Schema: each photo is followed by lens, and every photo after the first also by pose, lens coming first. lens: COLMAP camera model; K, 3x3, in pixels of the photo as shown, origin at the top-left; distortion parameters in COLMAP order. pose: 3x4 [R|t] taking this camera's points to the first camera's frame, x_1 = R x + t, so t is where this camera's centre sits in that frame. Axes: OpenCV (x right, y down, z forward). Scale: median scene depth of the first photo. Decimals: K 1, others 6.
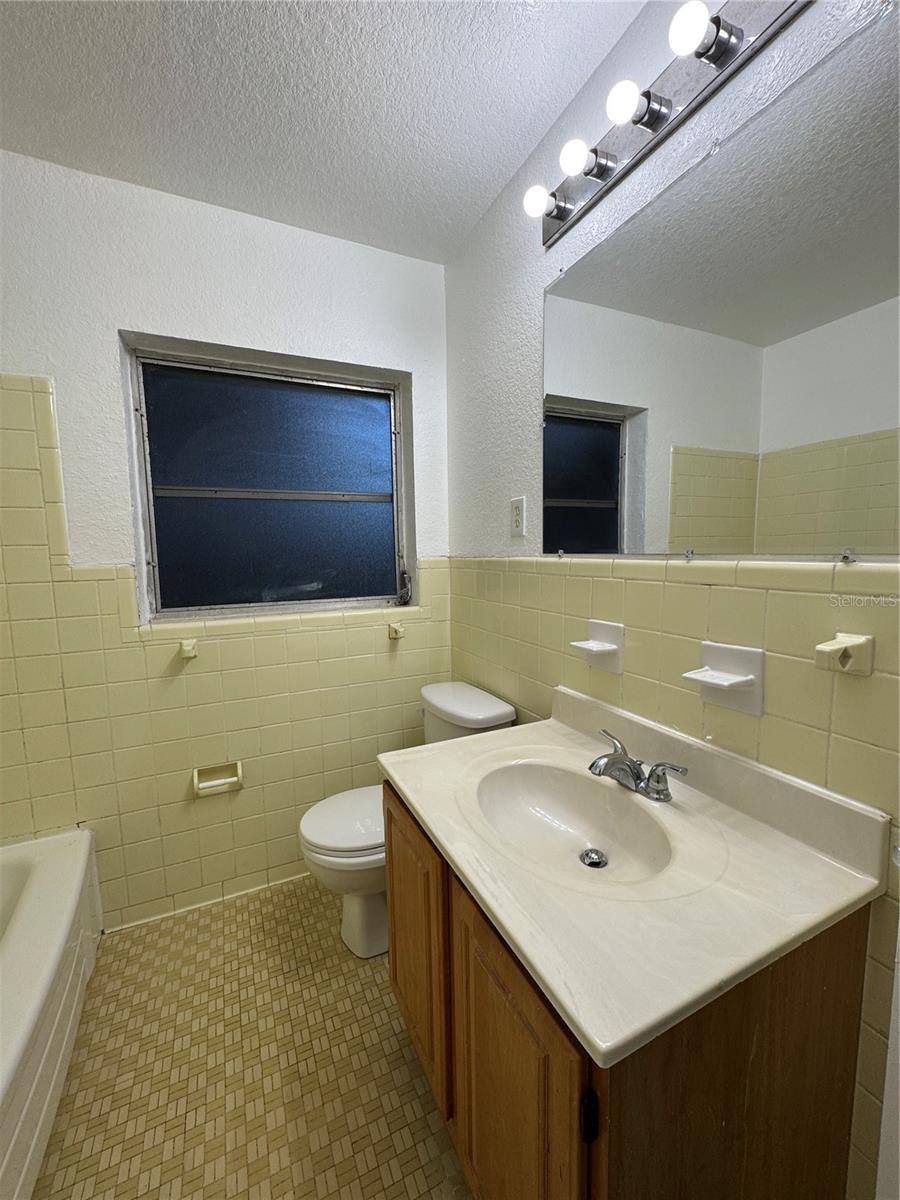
lens RADIAL K [[481.5, 0, 448.3], [0, 481.5, 601.0], [0, 0, 1]] dist [-0.000806, 0.000072]
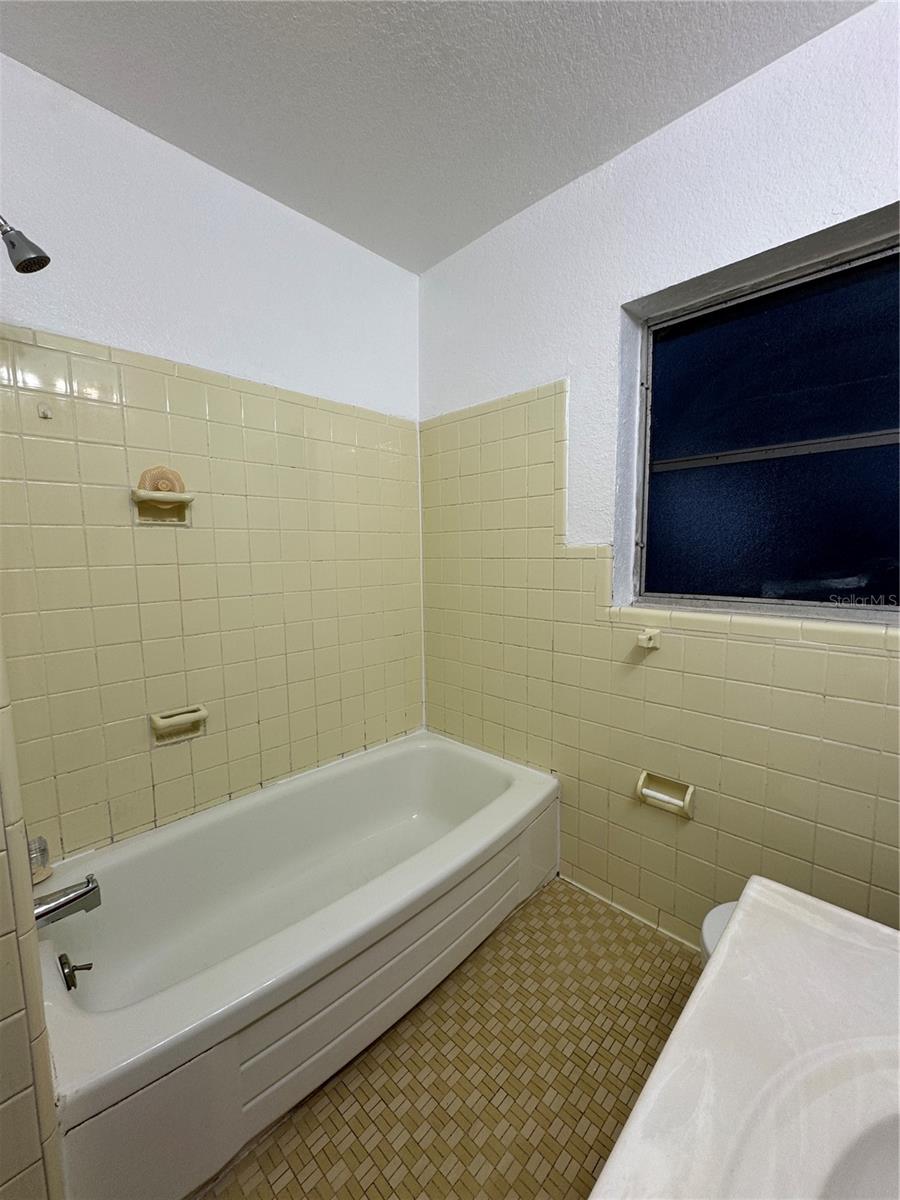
lens RADIAL K [[481.5, 0, 452.3], [0, 481.5, 599.7], [0, 0, 1]] dist [-0.000806, 0.000072]
pose [[0.353229, 0.109618, -0.929093, 0.157627], [-0.096039, 0.992114, 0.080541, -0.009875], [0.930594, 0.060780, 0.360971, 0.317602]]
